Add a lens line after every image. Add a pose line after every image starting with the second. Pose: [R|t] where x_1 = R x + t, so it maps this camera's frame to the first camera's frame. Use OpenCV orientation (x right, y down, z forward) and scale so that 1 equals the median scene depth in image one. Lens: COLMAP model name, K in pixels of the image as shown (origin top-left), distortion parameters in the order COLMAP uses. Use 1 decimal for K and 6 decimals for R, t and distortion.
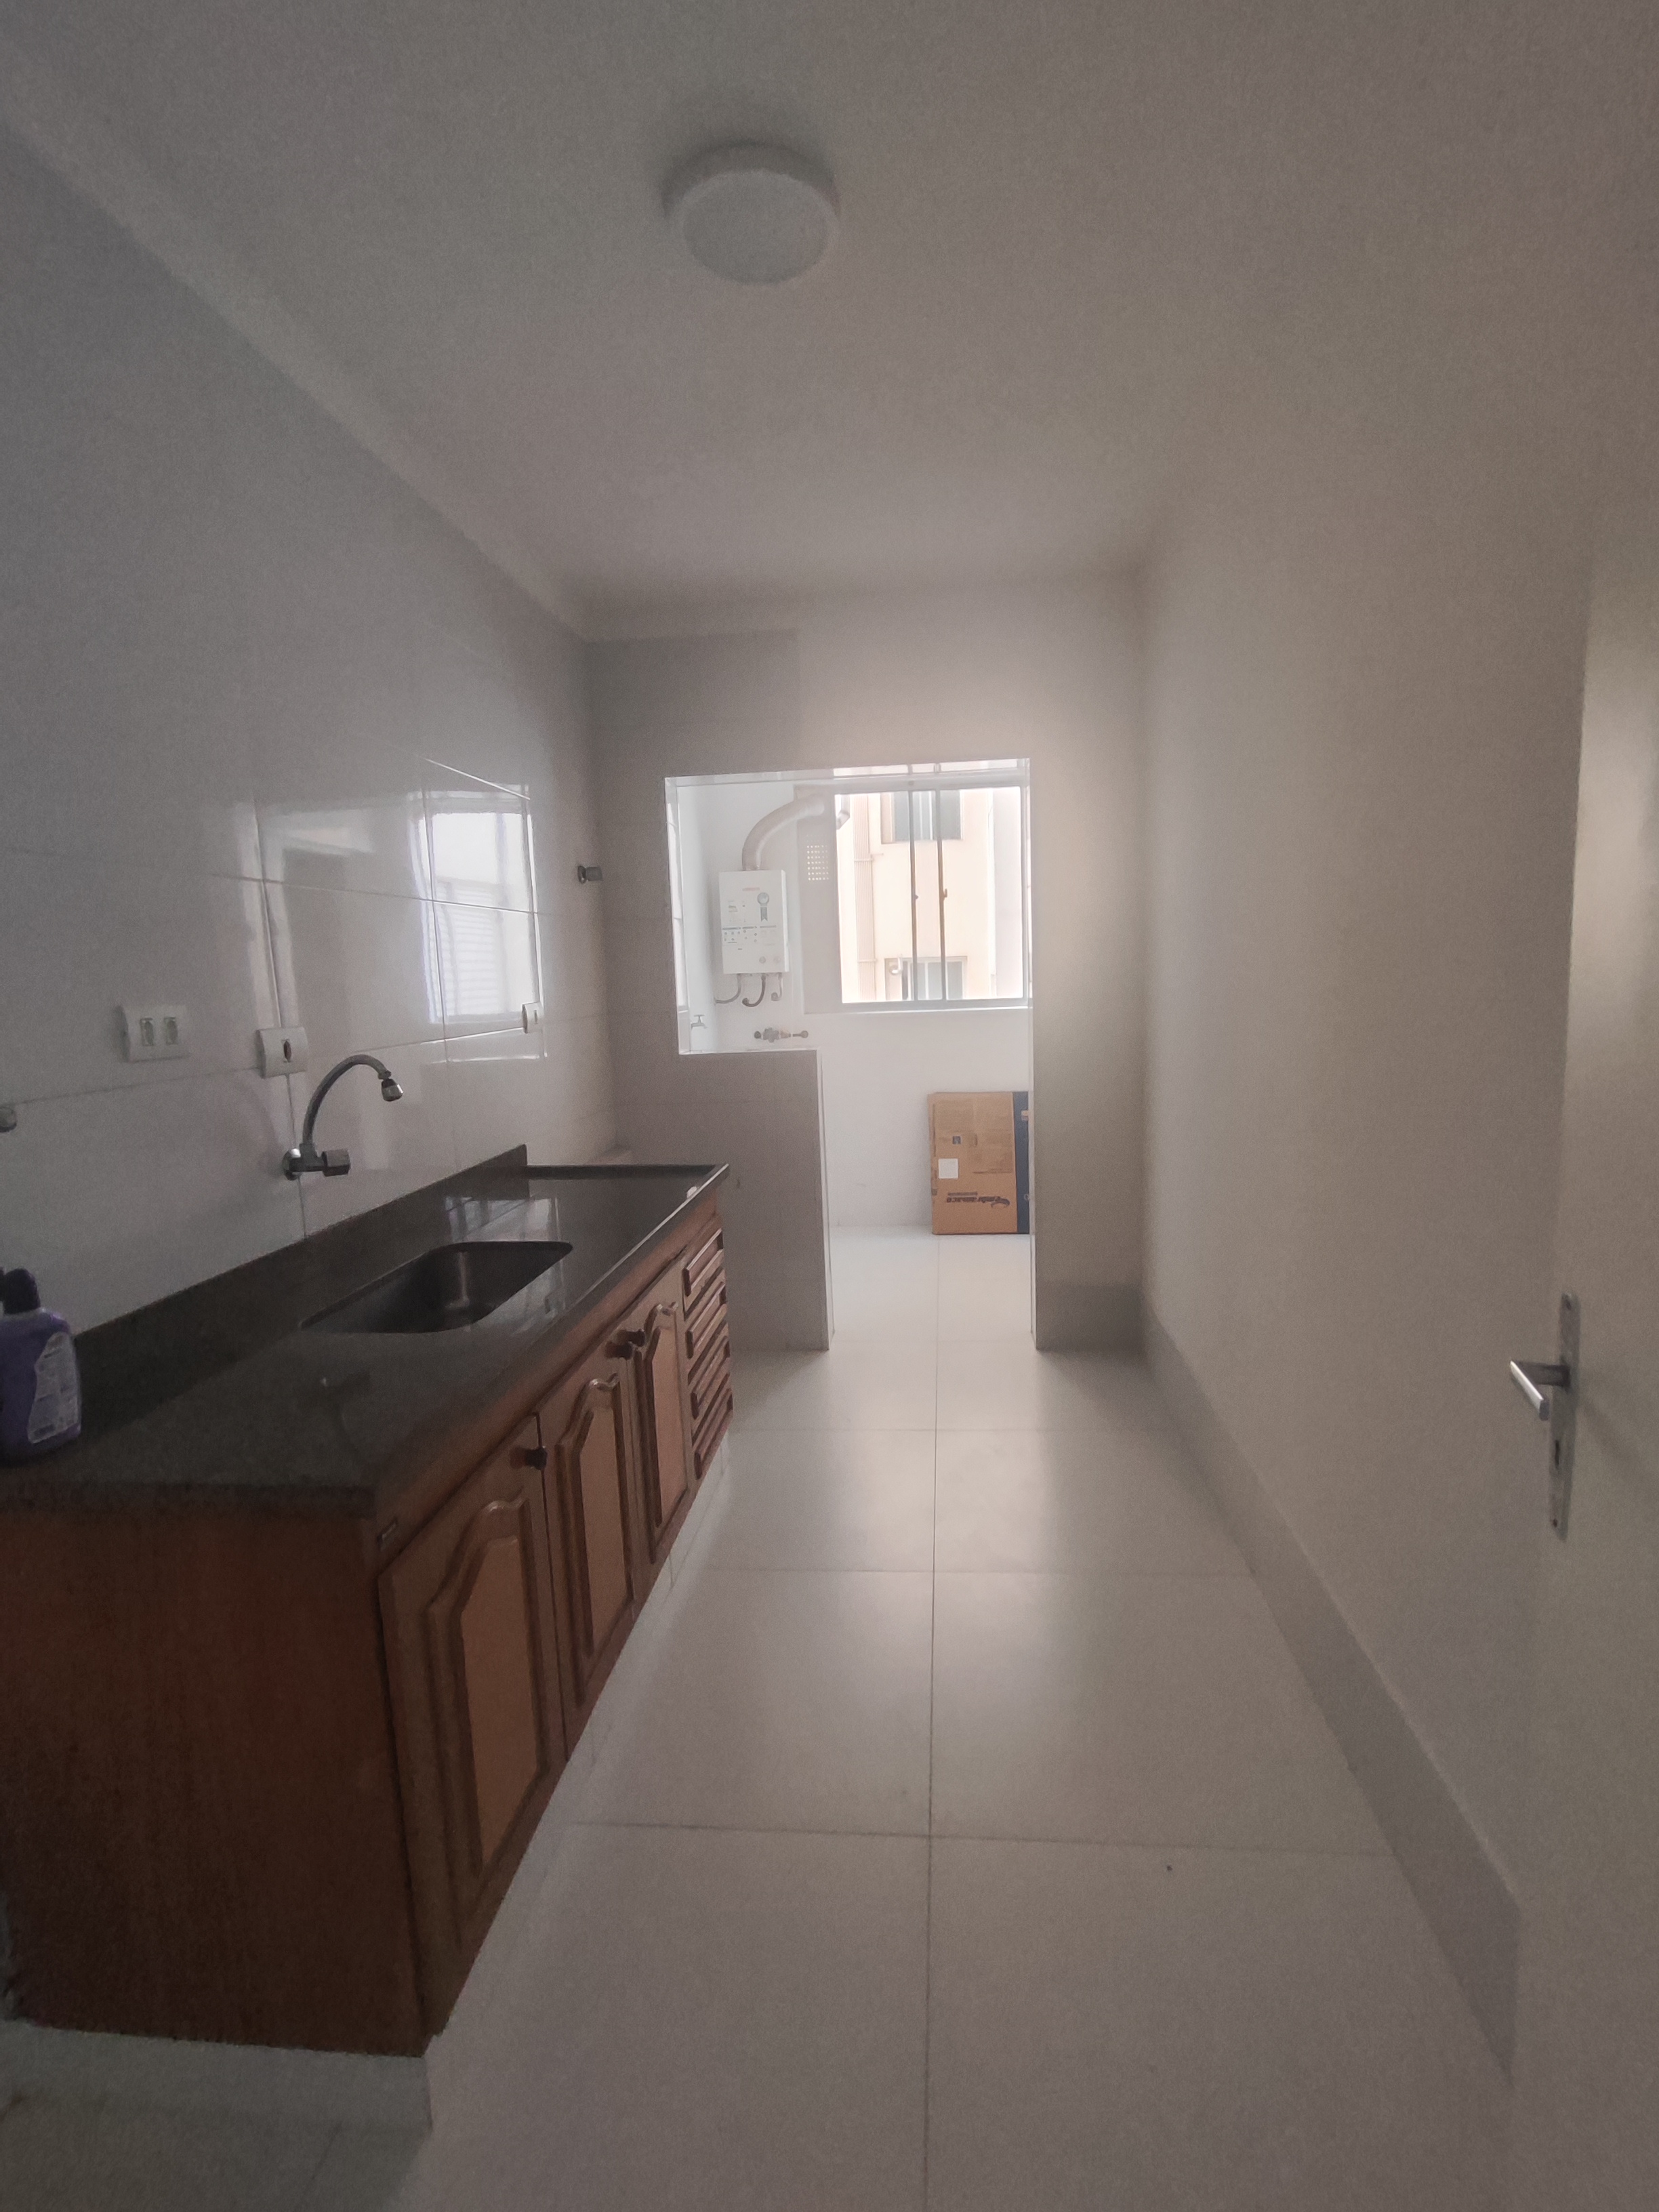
lens RADIAL K [[1002.8, 0, 872.3], [0, 1002.8, 1104.1], [0, 0, 1]] dist [0.008903, 0.000514]
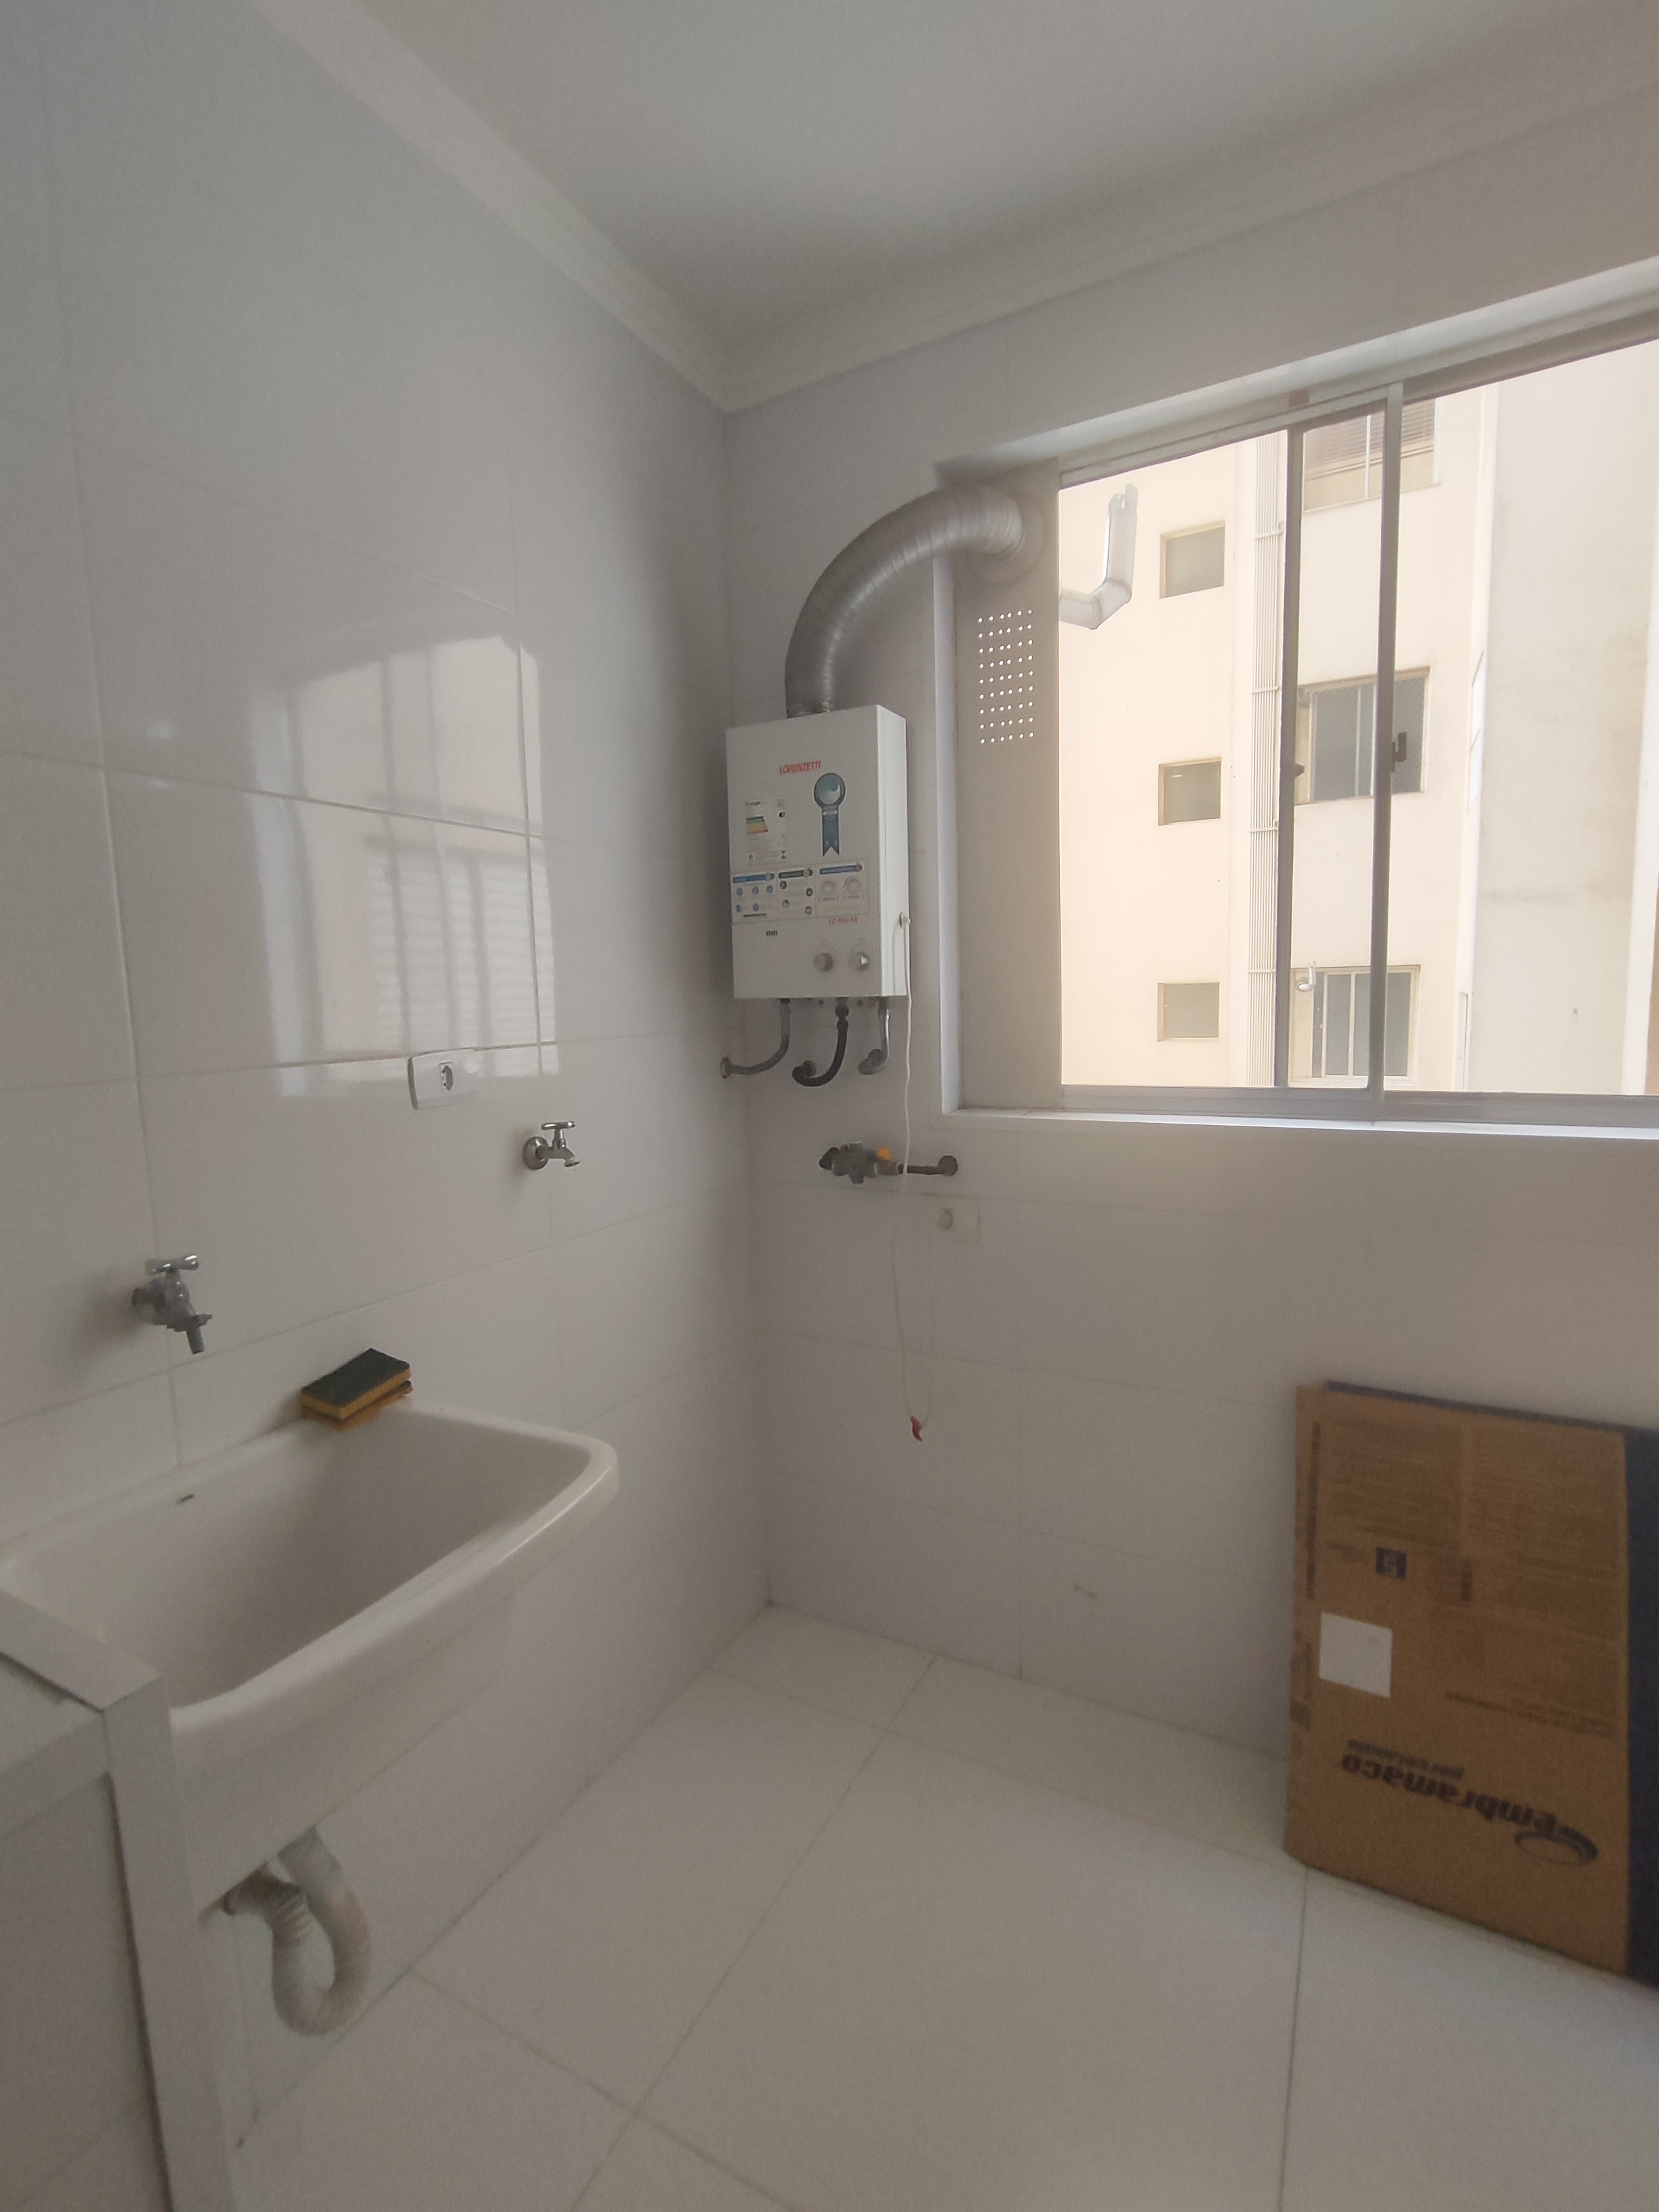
lens RADIAL K [[1002.8, 0, 872.3], [0, 1002.8, 1104.1], [0, 0, 1]] dist [0.008903, 0.000514]
pose [[0.923487, 0.059790, -0.378943, 0.046412], [-0.063317, 0.997988, 0.003160, -0.093313], [0.378369, 0.021075, 0.925415, 0.660005]]
